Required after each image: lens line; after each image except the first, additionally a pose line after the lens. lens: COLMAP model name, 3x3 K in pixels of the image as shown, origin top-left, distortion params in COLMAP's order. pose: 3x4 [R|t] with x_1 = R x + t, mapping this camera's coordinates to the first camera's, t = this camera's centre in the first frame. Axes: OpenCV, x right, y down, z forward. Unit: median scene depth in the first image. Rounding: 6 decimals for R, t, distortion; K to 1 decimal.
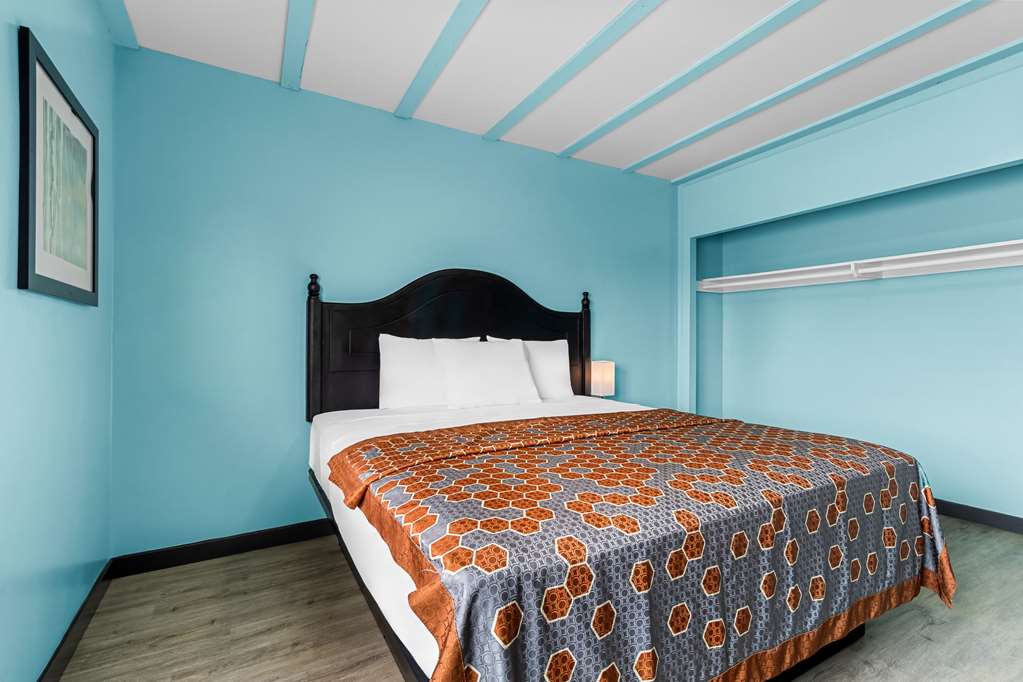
lens RADIAL K [[481.6, 0, 521.6], [0, 481.6, 333.2], [0, 0, 1]] dist [0.001582, 0.001477]
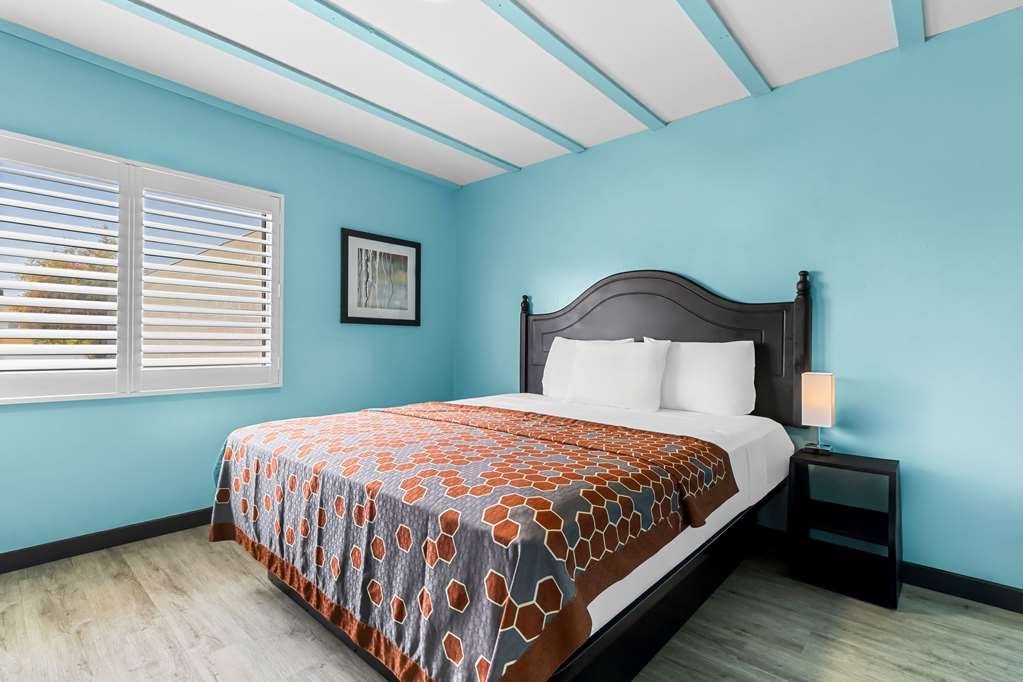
lens RADIAL K [[481.6, 0, 506.6], [0, 481.6, 338.4], [0, 0, 1]] dist [0.001582, 0.001477]
pose [[0.298950, -0.014558, -0.954158, 0.875315], [0.013914, 0.999844, -0.010896, 0.017750], [0.954167, -0.010019, 0.299106, 0.506452]]
